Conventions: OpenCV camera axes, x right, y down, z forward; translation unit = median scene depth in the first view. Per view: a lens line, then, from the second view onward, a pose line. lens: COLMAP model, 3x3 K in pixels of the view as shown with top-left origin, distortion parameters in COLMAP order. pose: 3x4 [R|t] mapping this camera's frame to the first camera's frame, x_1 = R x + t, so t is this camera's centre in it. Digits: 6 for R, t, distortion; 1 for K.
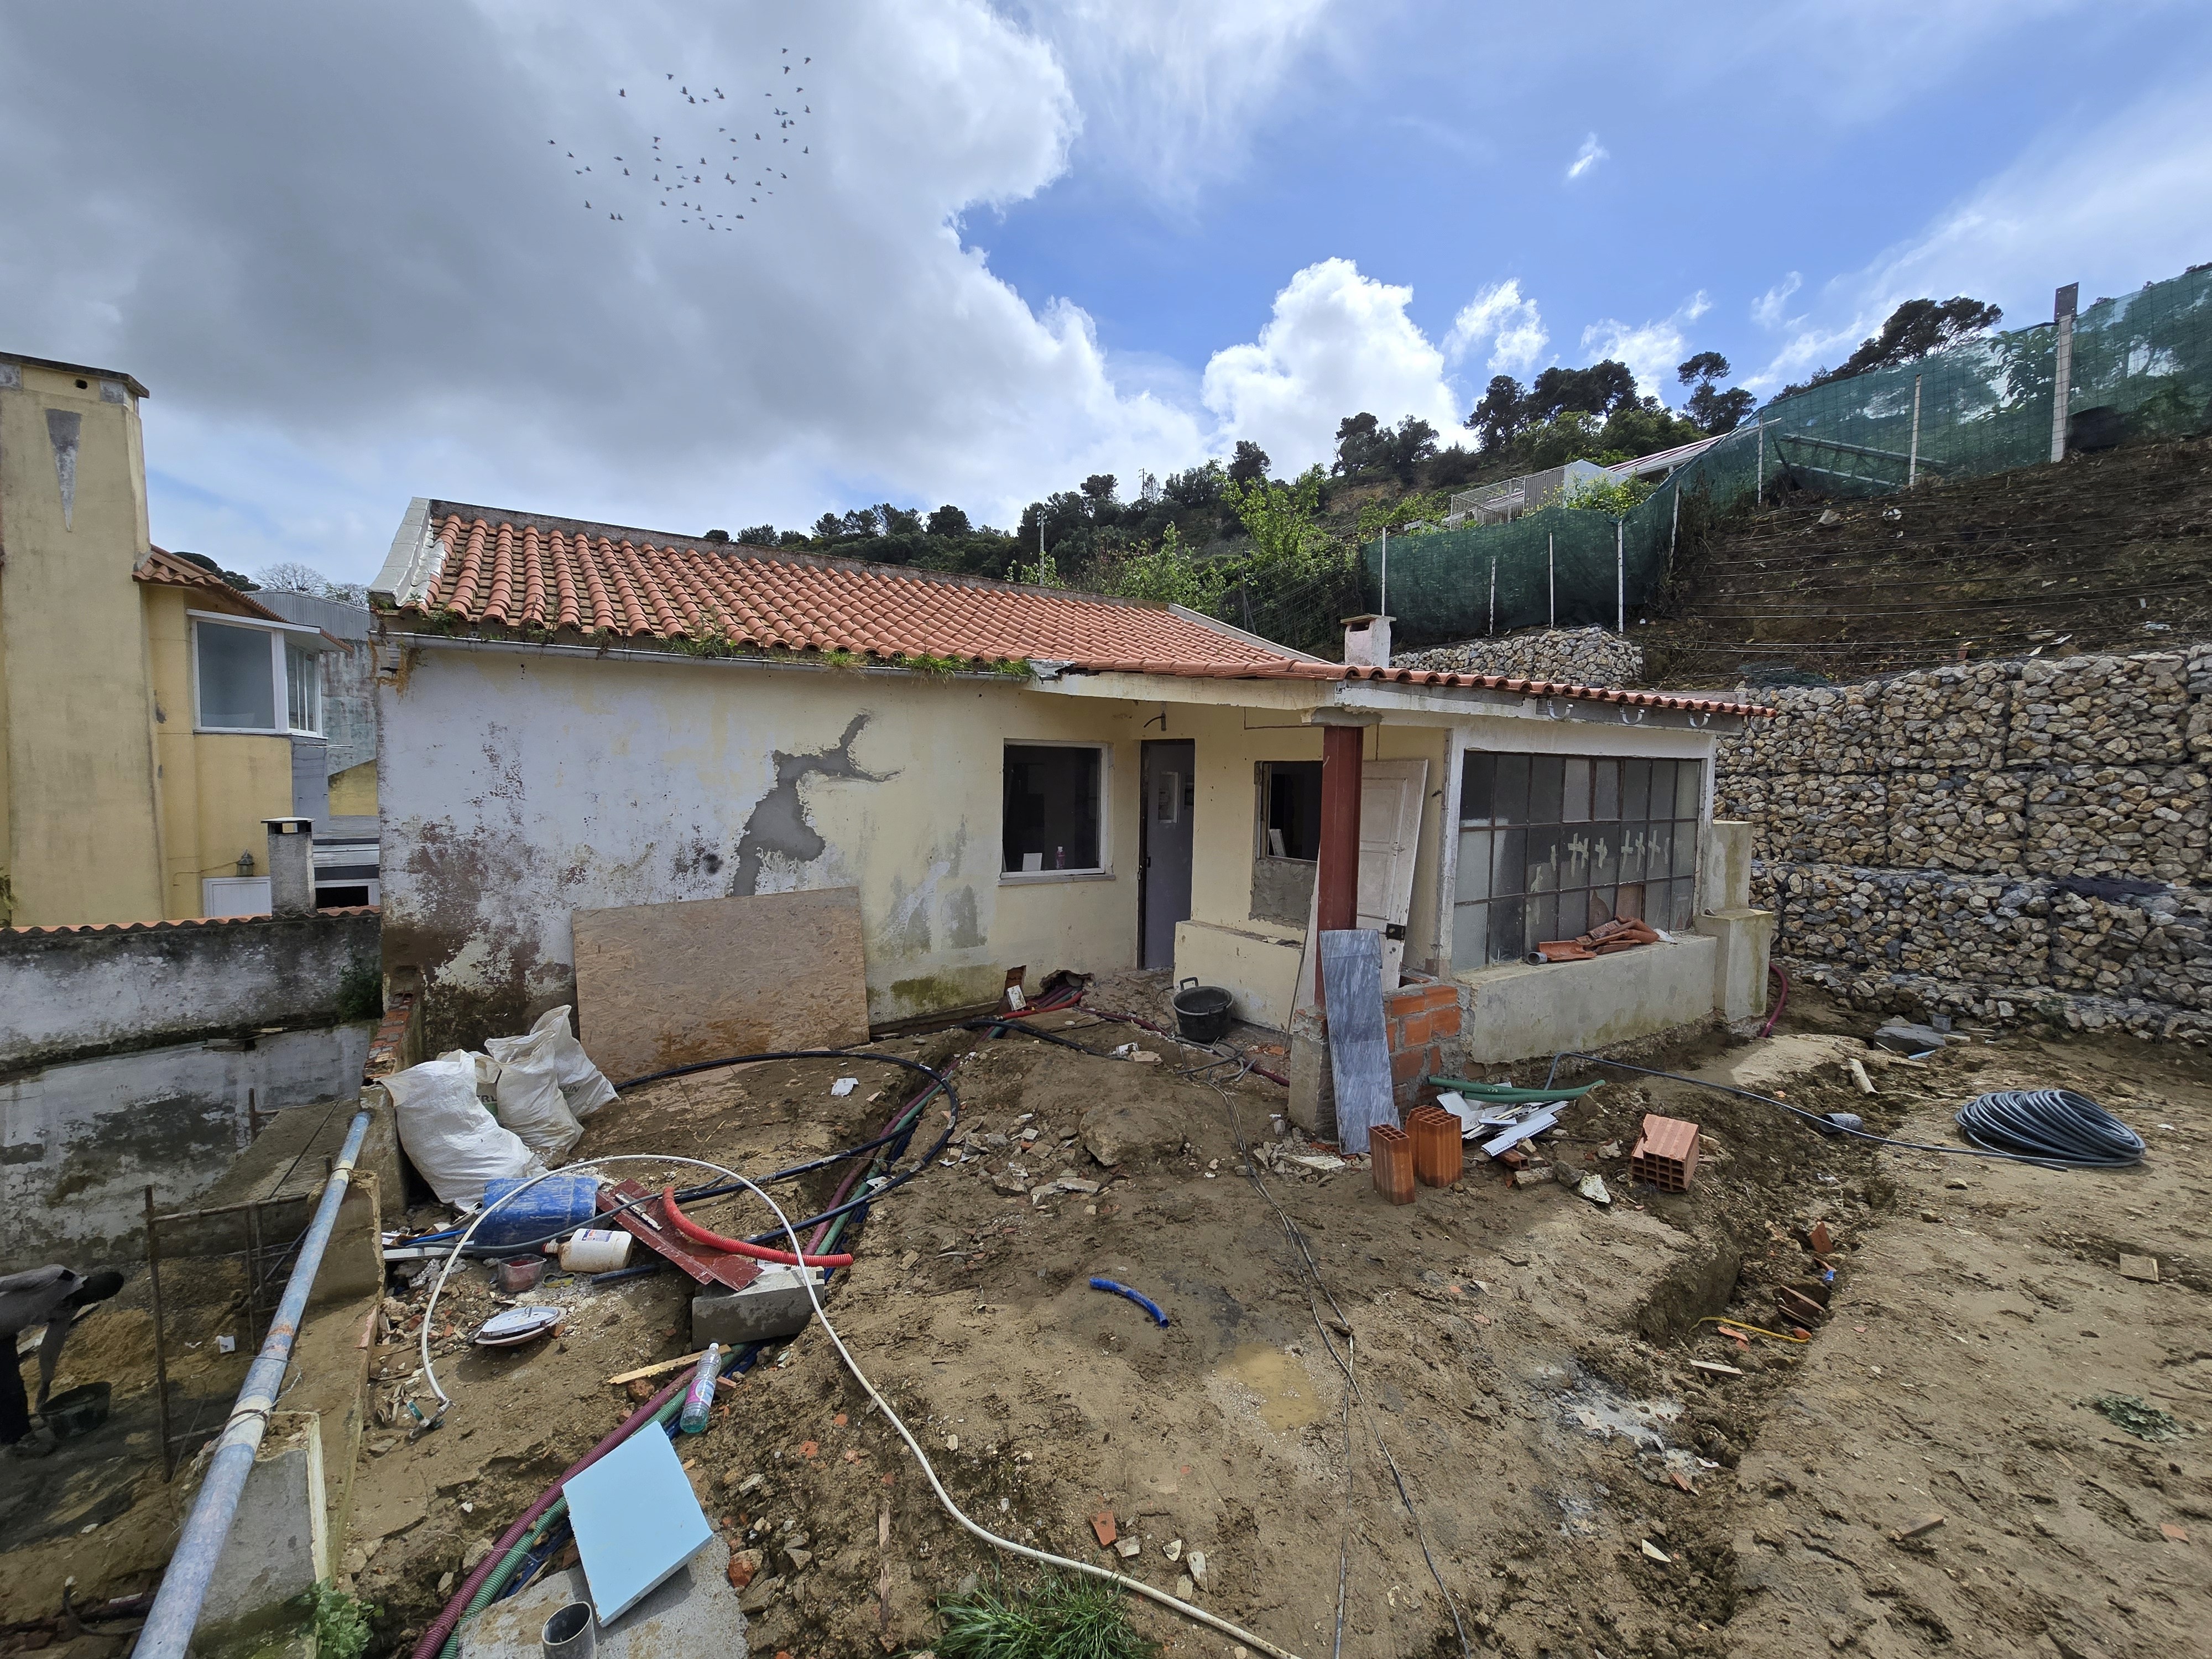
lens RADIAL K [[891.2, 0, 1117.3], [0, 891.2, 829.2], [0, 0, 1]] dist [0.001559, 0.000368]
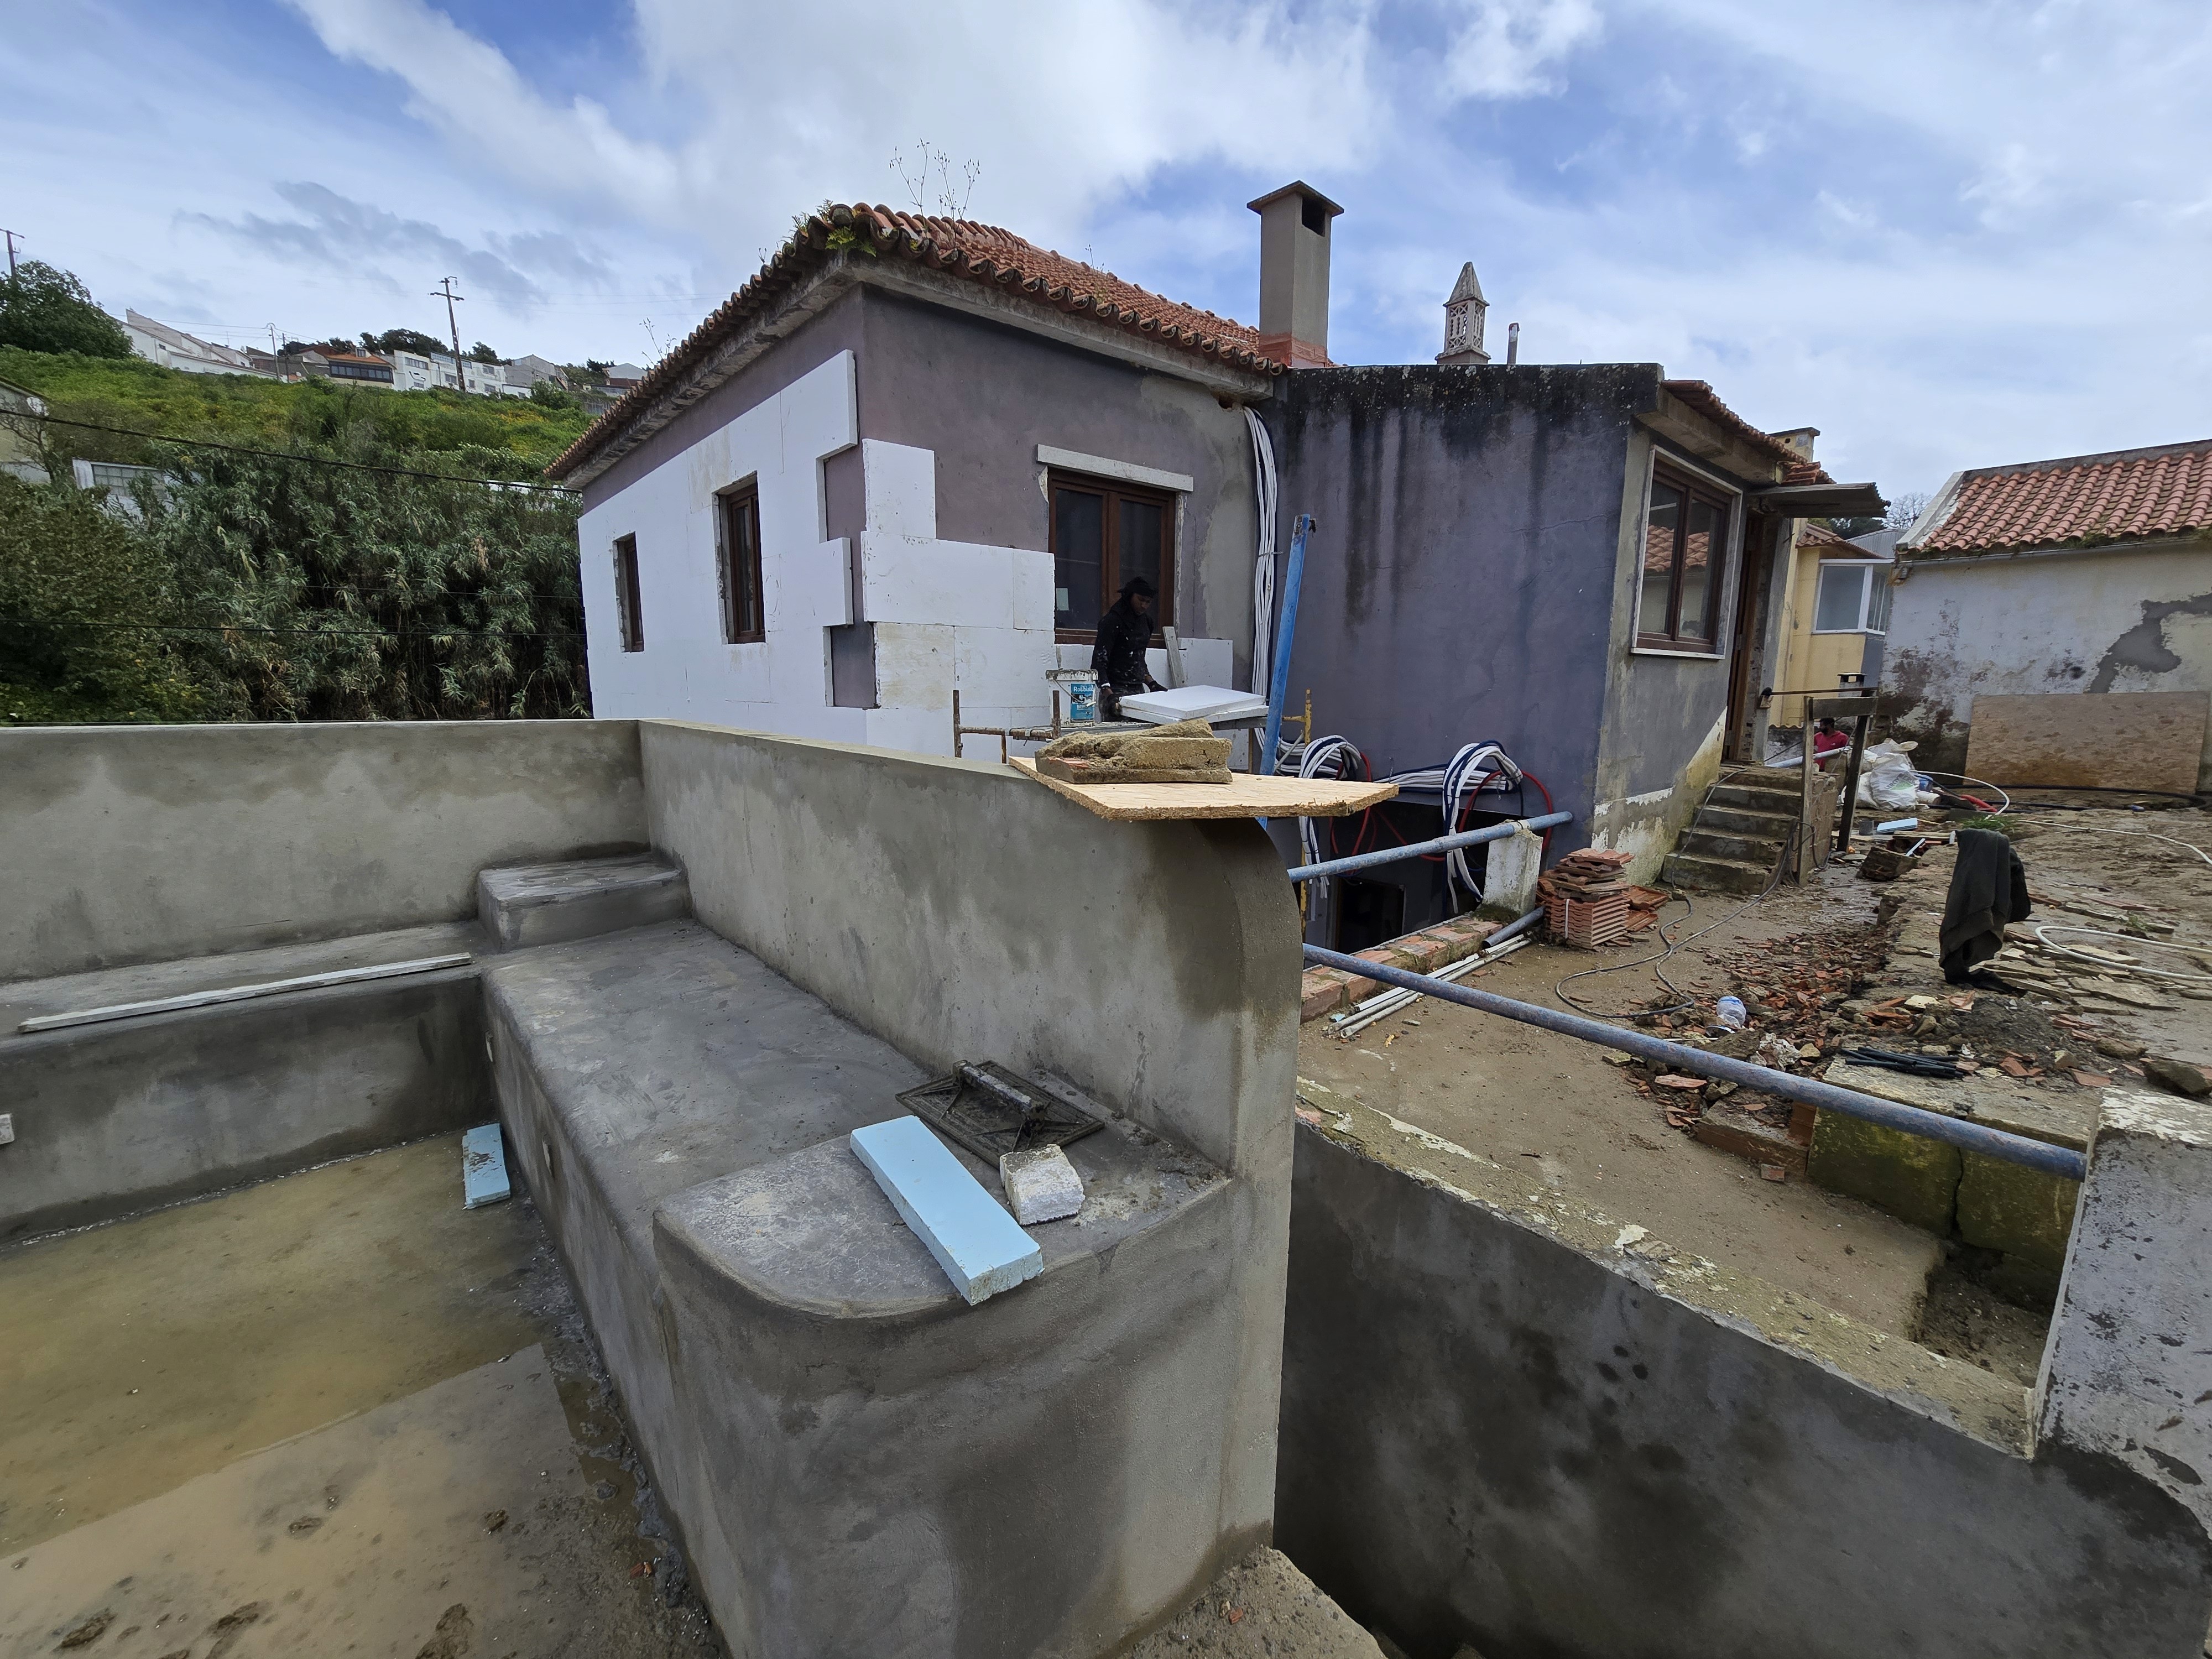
lens RADIAL K [[891.2, 0, 1117.3], [0, 891.2, 829.2], [0, 0, 1]] dist [0.001559, 0.000368]
pose [[0.124910, 0.142825, -0.981834, 1.030351], [-0.063284, 0.988716, 0.135776, 0.219147], [0.990148, 0.045175, 0.132539, -1.017872]]
